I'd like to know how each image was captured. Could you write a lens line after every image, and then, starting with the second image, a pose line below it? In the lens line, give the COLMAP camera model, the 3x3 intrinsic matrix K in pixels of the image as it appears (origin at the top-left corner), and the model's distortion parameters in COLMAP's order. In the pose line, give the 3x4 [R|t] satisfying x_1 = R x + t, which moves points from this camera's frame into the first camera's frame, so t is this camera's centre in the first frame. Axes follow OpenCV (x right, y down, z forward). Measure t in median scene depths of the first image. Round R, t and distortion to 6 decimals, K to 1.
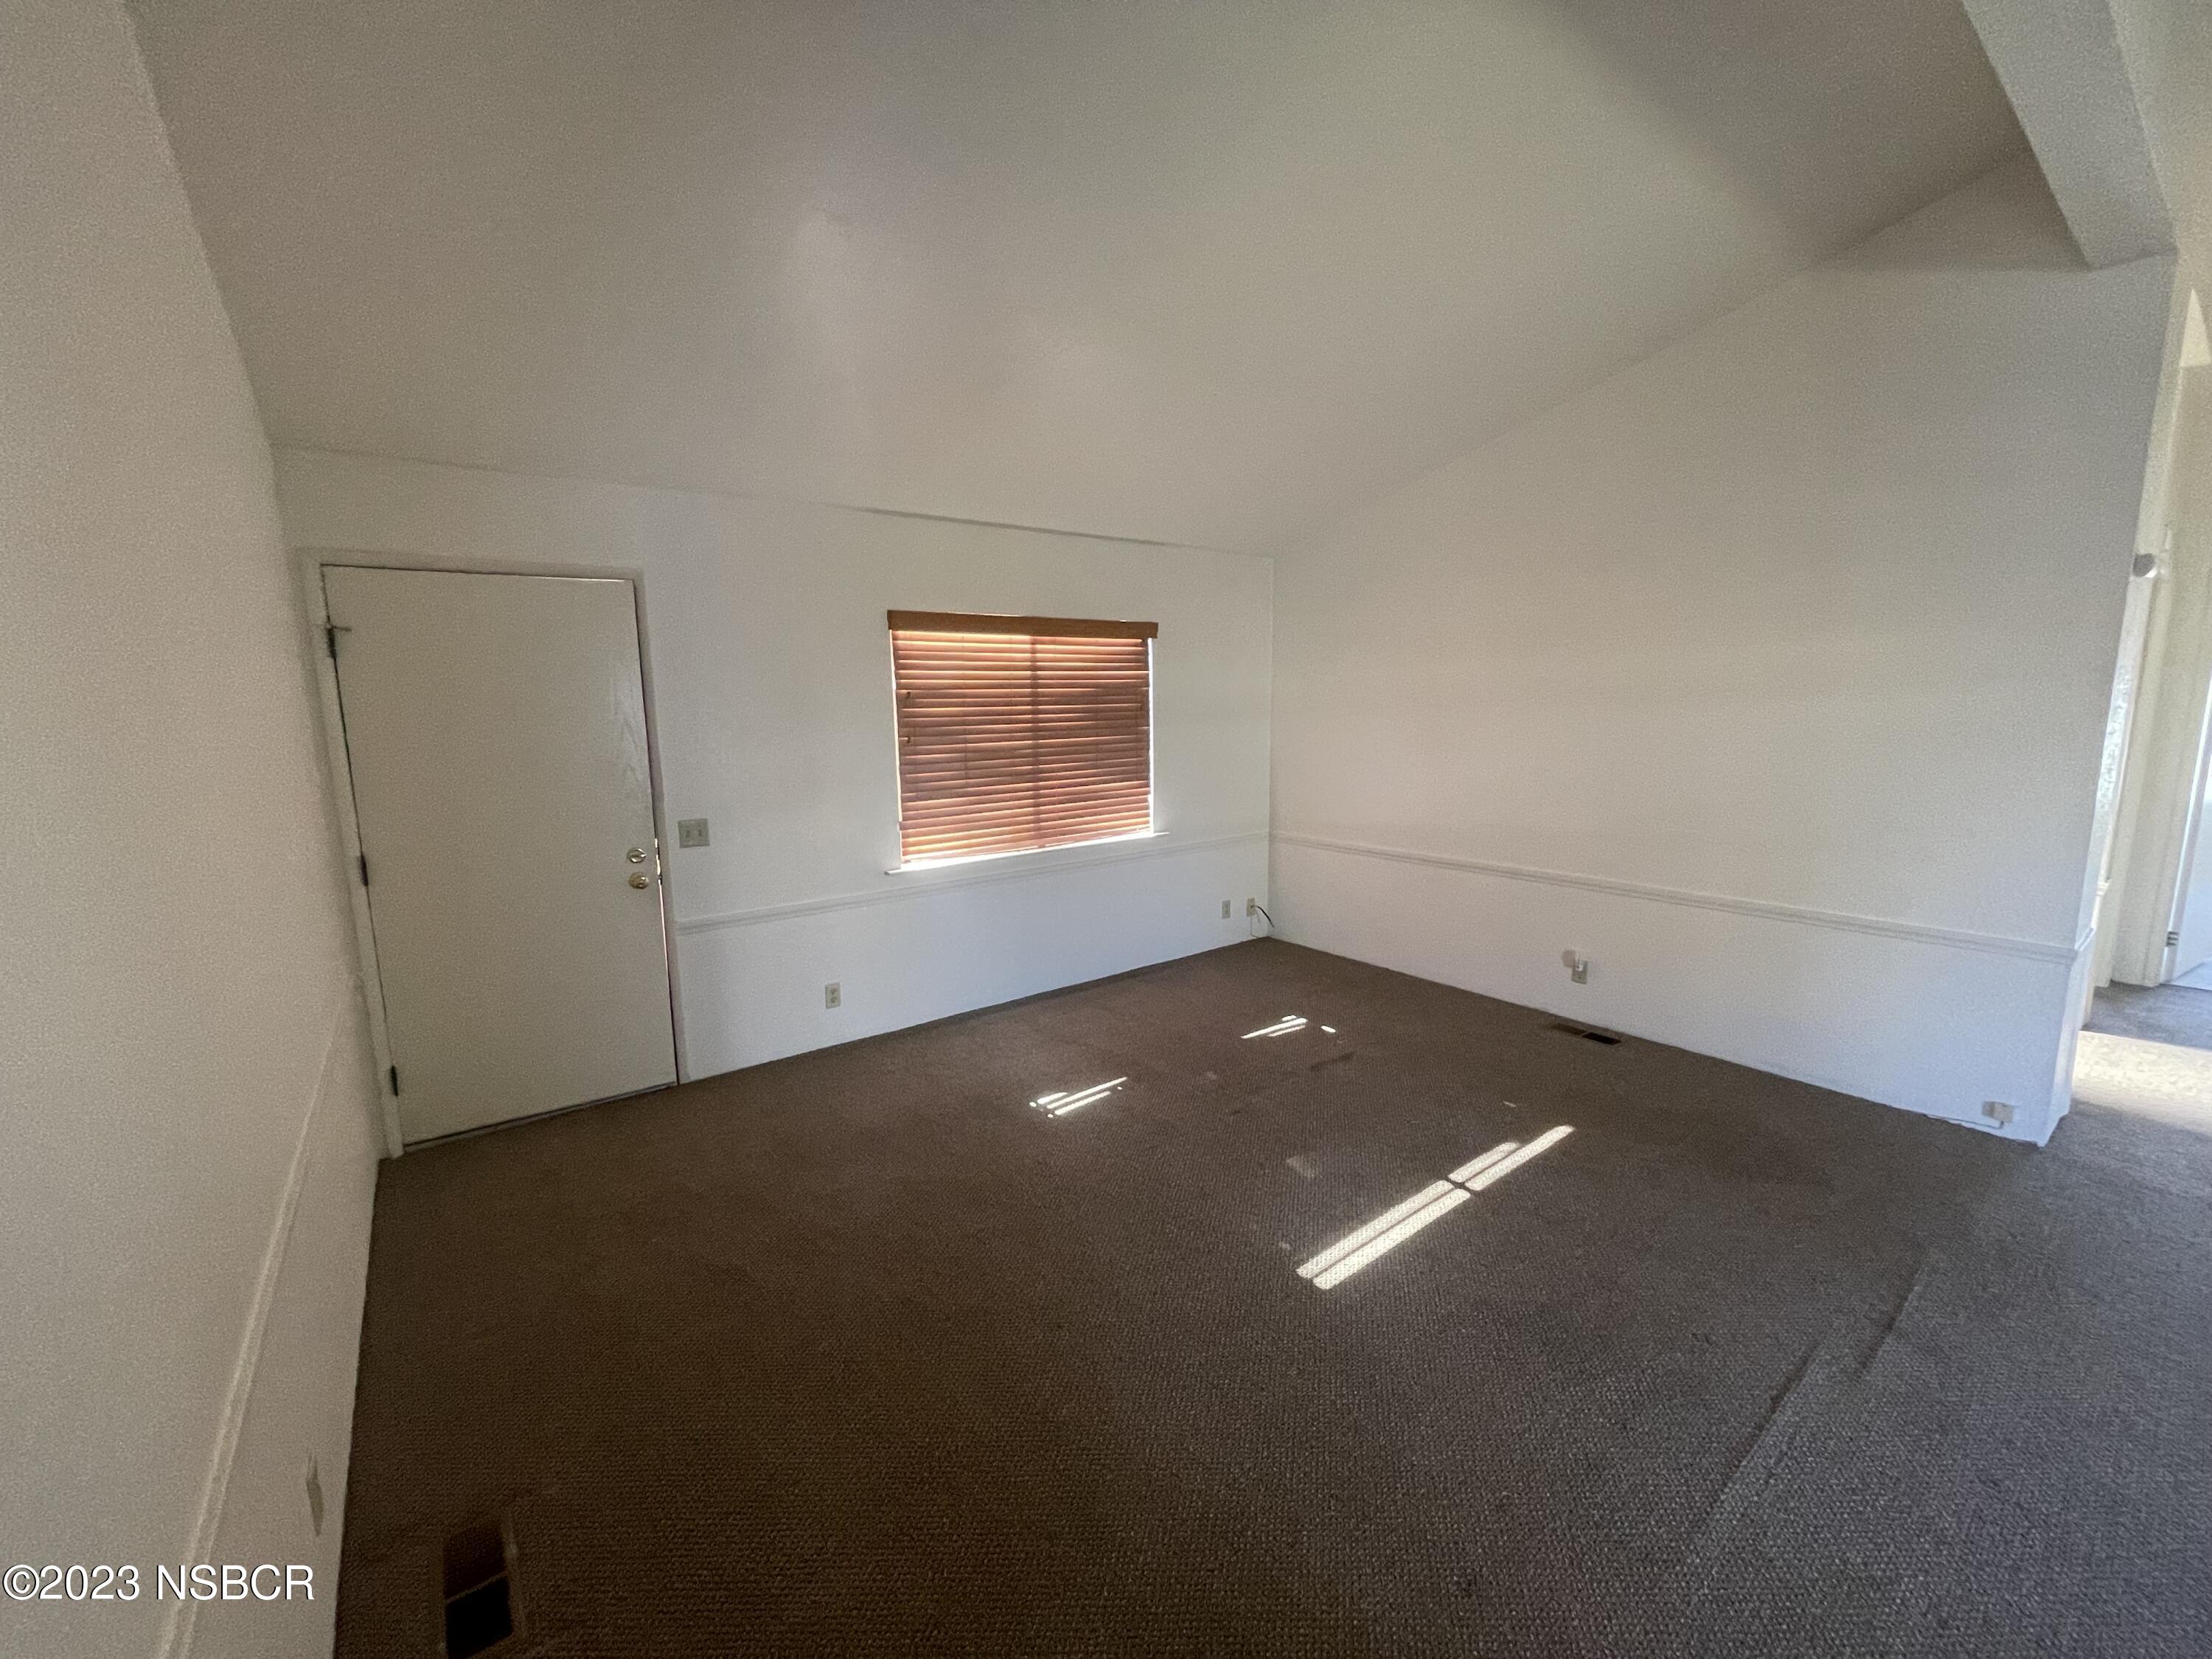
lens RADIAL K [[894.0, 0, 1101.6], [0, 894.0, 829.4], [0, 0, 1]] dist [-0.000991, 0.000645]
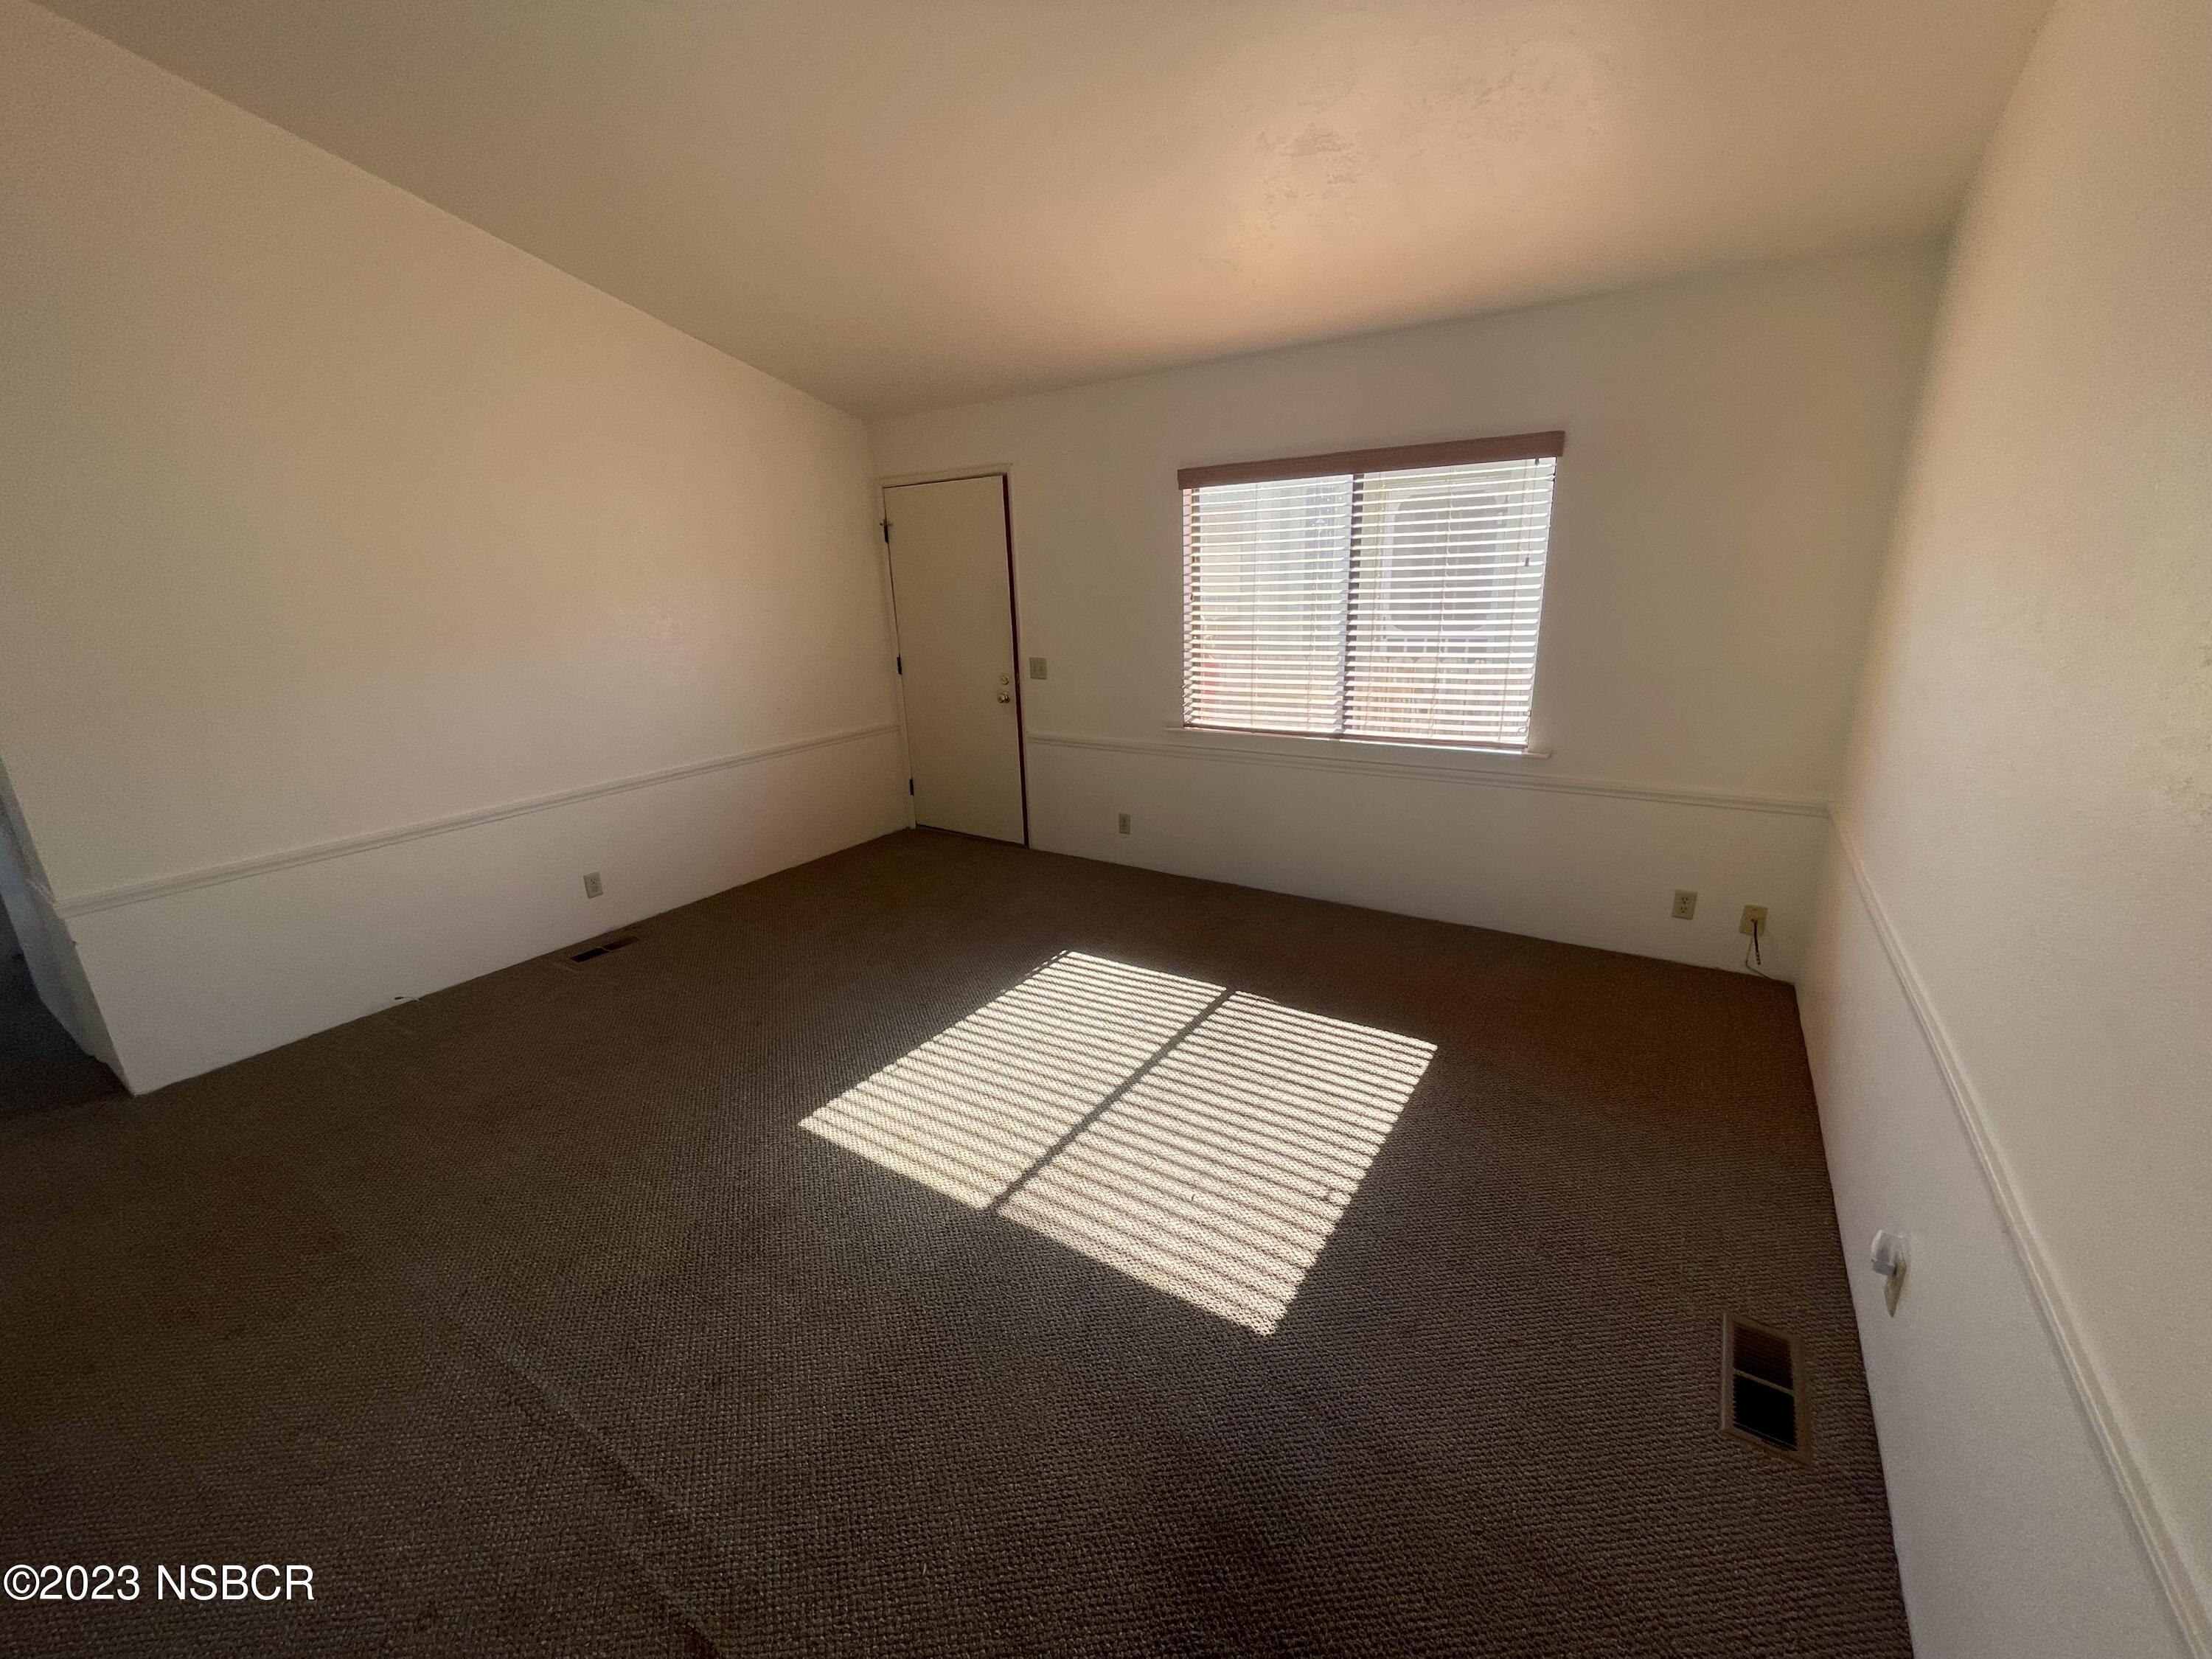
lens RADIAL K [[894.0, 0, 1101.6], [0, 894.0, 829.4], [0, 0, 1]] dist [-0.000991, 0.000645]
pose [[0.339538, 0.273848, -0.899845, 0.833108], [-0.115550, 0.961577, 0.249034, -0.105129], [0.933468, 0.019421, 0.358135, 0.611299]]
